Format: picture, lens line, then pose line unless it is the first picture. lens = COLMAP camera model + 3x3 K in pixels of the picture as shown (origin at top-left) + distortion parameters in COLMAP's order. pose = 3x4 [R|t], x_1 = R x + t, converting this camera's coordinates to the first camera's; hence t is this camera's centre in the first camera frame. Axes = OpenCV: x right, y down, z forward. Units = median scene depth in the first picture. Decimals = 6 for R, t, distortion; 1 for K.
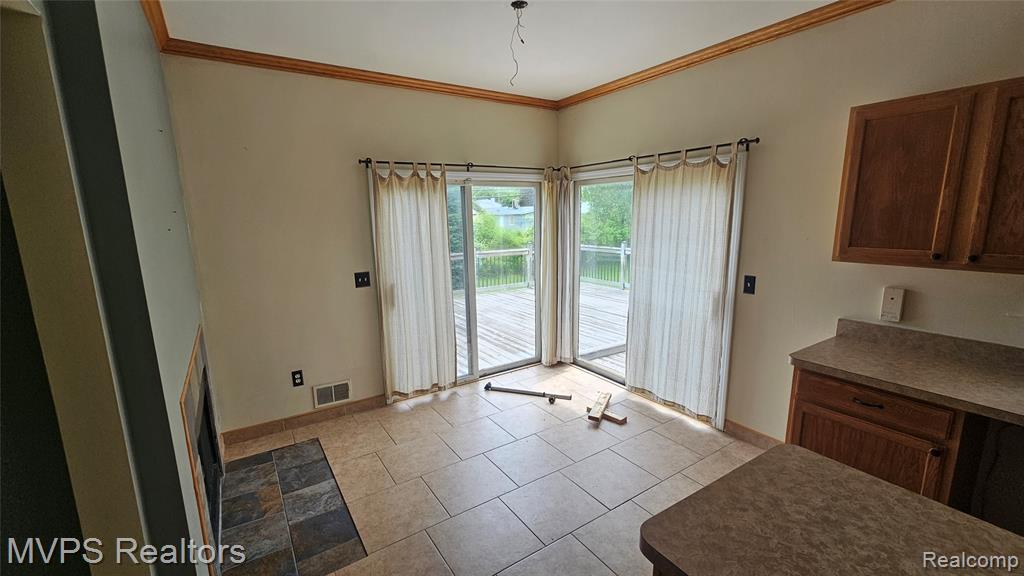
lens RADIAL K [[422.0, 0, 506.1], [0, 422.0, 291.7], [0, 0, 1]] dist [-0.004696, 0.002919]
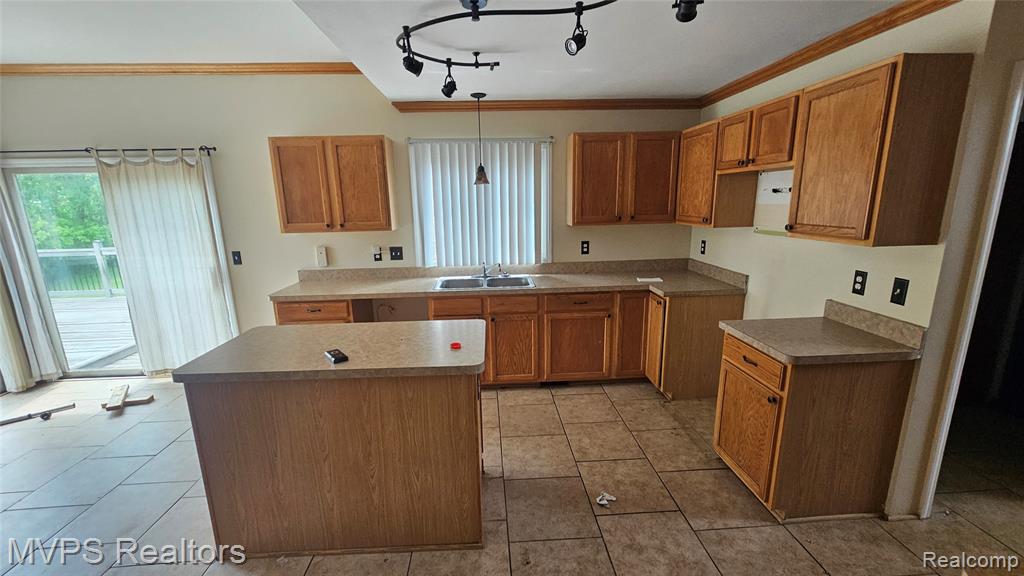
lens RADIAL K [[422.0, 0, 513.0], [0, 422.0, 296.9], [0, 0, 1]] dist [-0.004696, 0.002919]
pose [[0.491623, -0.190475, 0.849721, -0.136161], [0.168312, 0.978169, 0.121888, 0.080496], [-0.854387, 0.083095, 0.512950, -0.379976]]
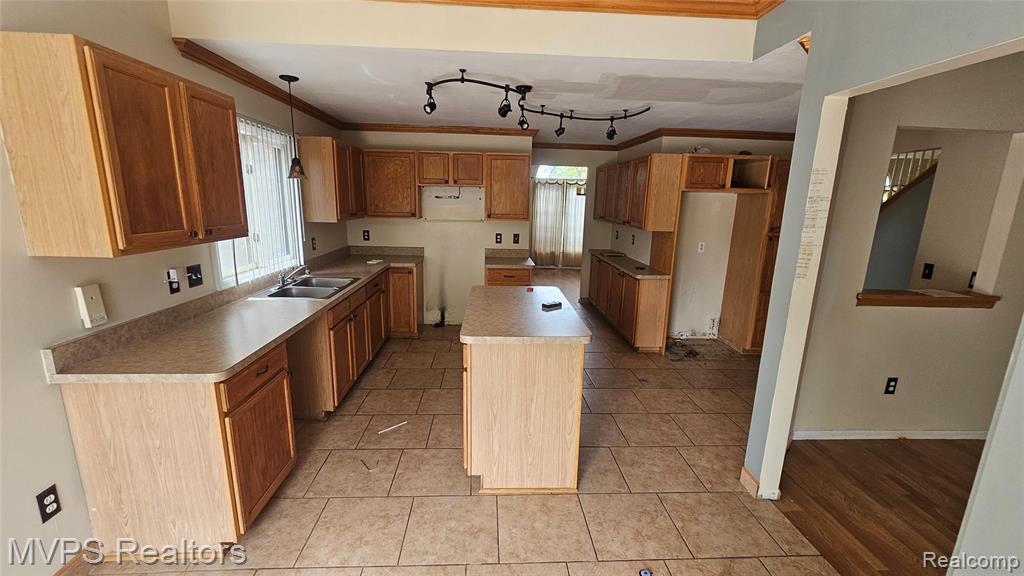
lens RADIAL K [[422.0, 0, 510.1], [0, 422.0, 293.3], [0, 0, 1]] dist [-0.004696, 0.002919]
pose [[-0.868605, -0.107153, 0.483781, -0.117373], [0.083414, 0.930784, 0.355926, -0.150424], [-0.488434, 0.349513, -0.799545, 0.889079]]
